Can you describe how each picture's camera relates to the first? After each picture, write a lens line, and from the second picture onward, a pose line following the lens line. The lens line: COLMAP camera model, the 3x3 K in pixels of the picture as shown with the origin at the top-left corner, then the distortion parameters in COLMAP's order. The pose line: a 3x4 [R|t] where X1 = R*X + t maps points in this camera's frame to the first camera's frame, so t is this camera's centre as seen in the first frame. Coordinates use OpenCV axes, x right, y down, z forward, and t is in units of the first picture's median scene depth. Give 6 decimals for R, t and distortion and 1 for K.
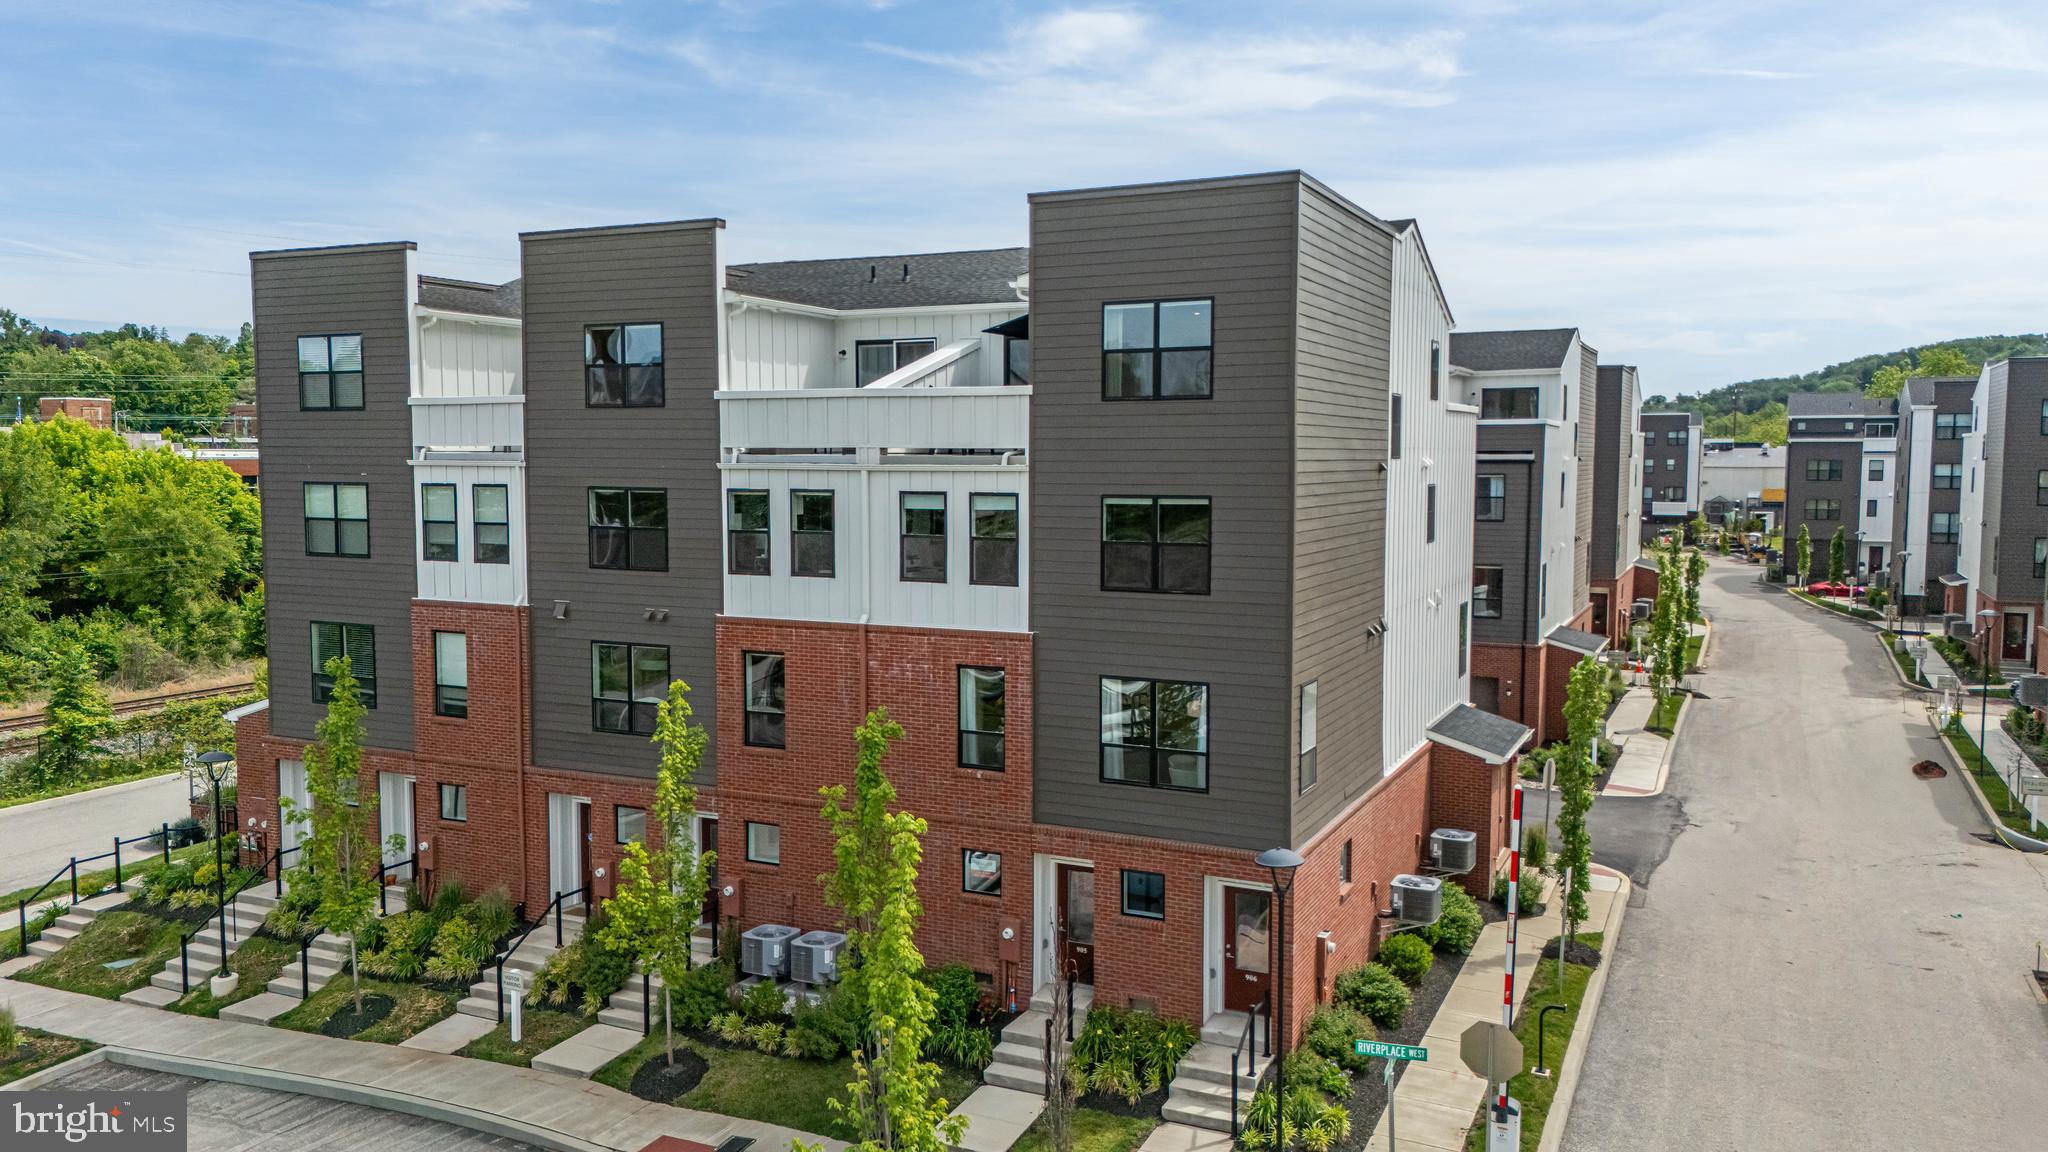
lens RADIAL K [[1489.2, 0, 1024.0], [0, 1489.2, 576.0], [0, 0, 1]] dist [0.088973, -0.088651]
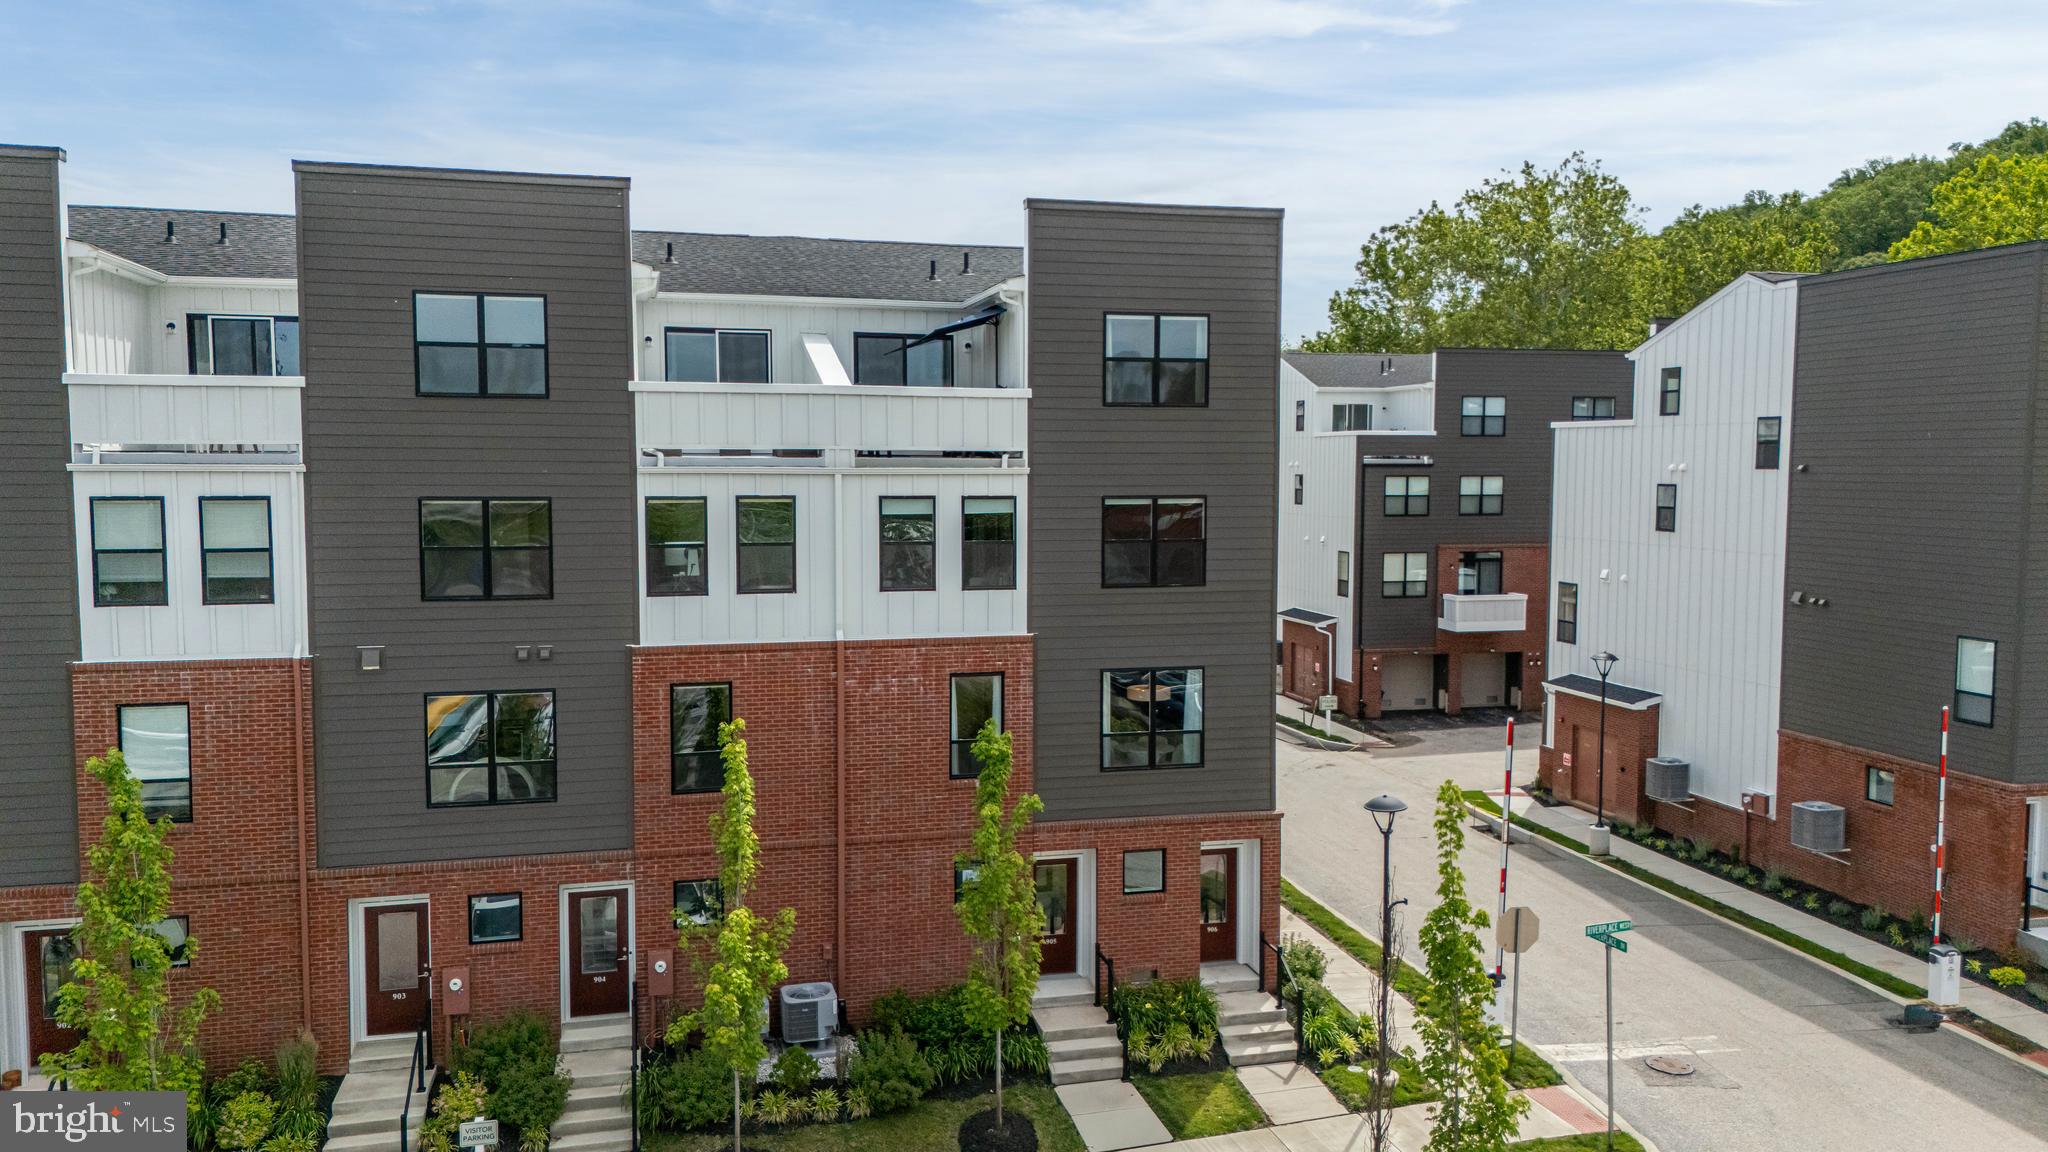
lens RADIAL K [[1383.3, 0, 1034.8], [0, 1383.3, 563.9], [0, 0, 1]] dist [0.024108, -0.004126]
pose [[0.772759, -0.047282, 0.632936, -0.537449], [0.048791, 0.998696, 0.015035, -0.021508], [-0.632822, 0.019263, 0.774058, 0.254018]]
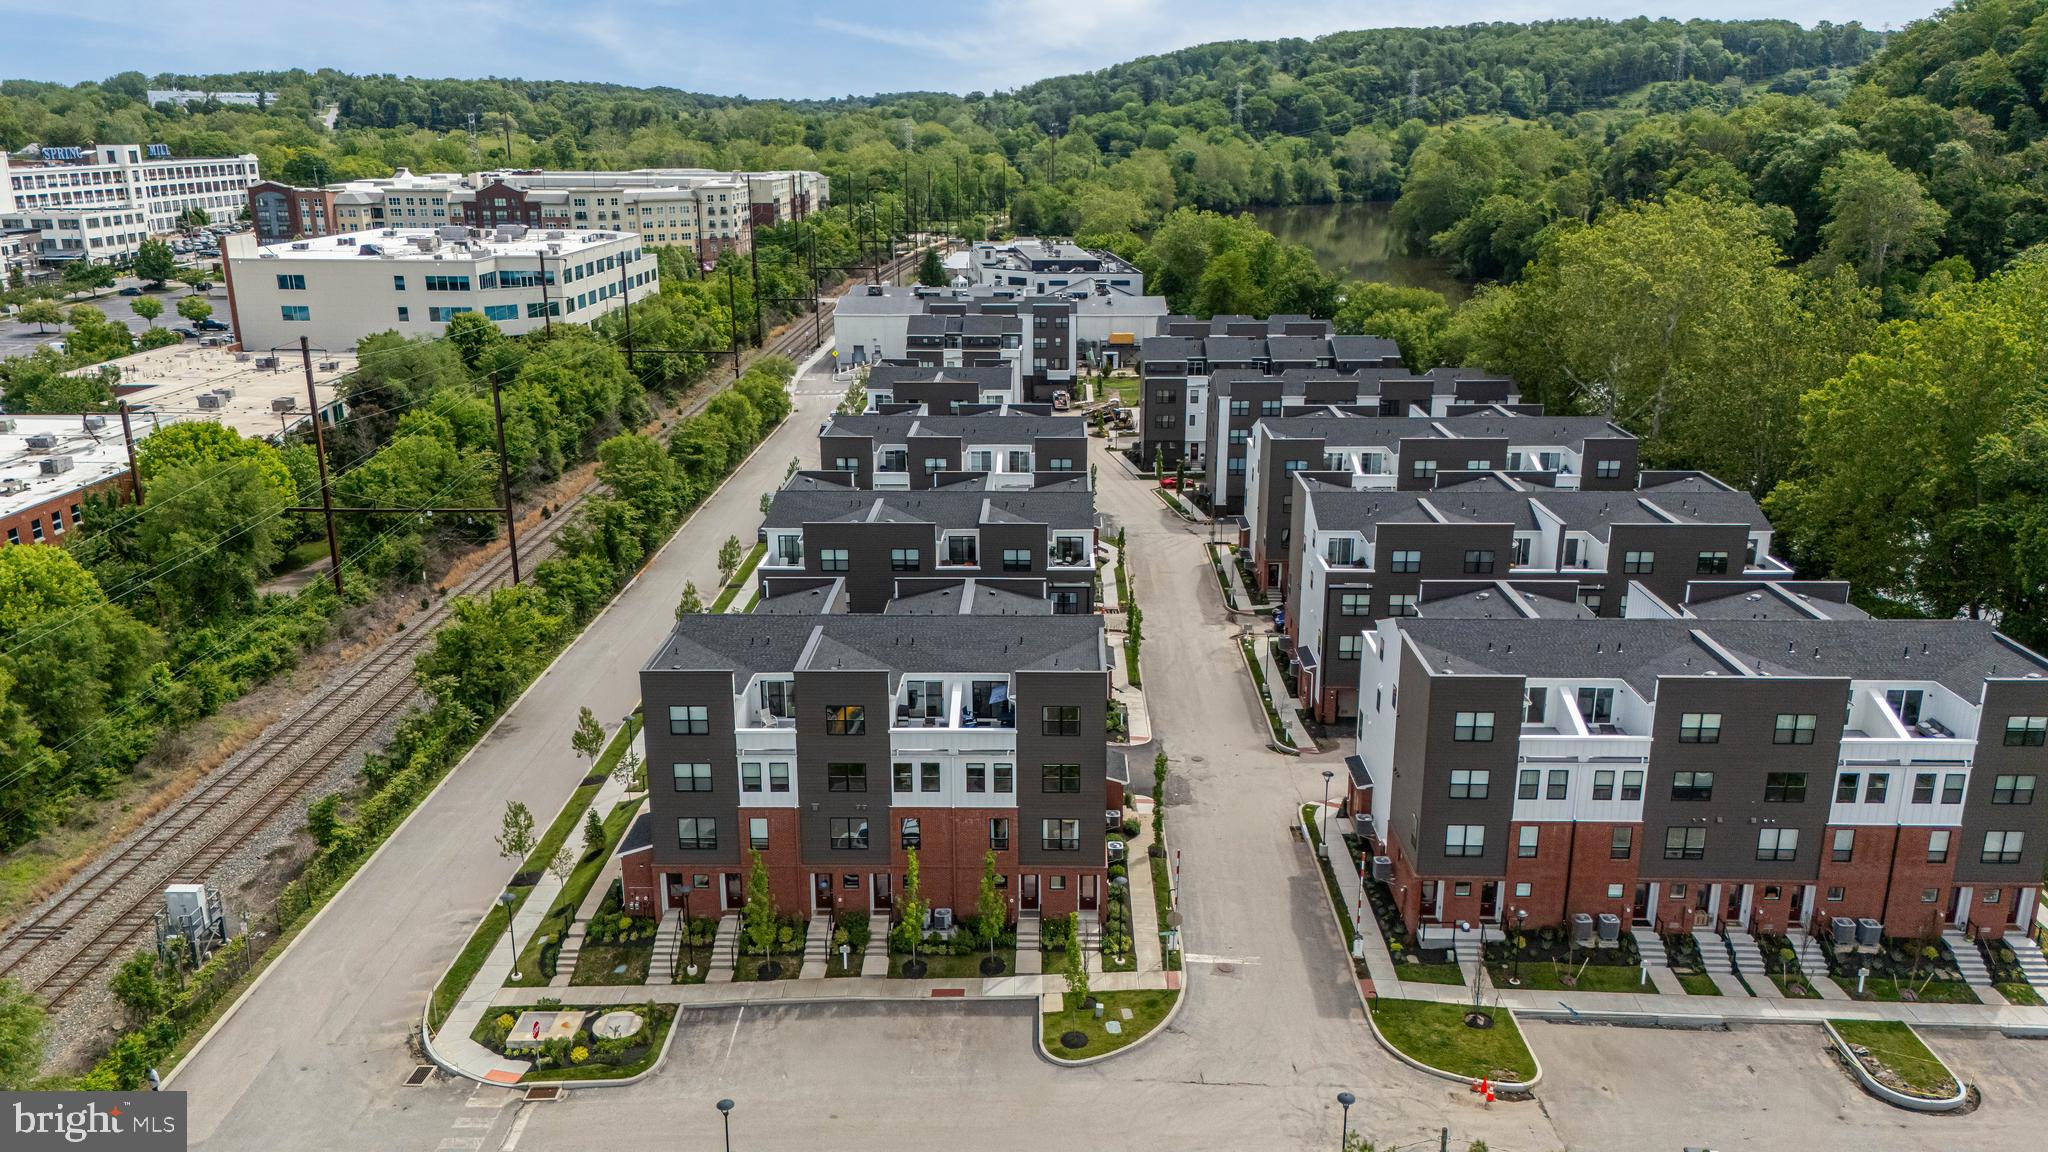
lens RADIAL K [[1489.2, 0, 1024.0], [0, 1489.2, 576.0], [0, 0, 1]] dist [0.088973, -0.088651]
pose [[0.908499, -0.124015, 0.399062, -1.041826], [0.036469, 0.974836, 0.219920, -0.995824], [-0.416293, -0.185244, 0.890160, -1.478726]]
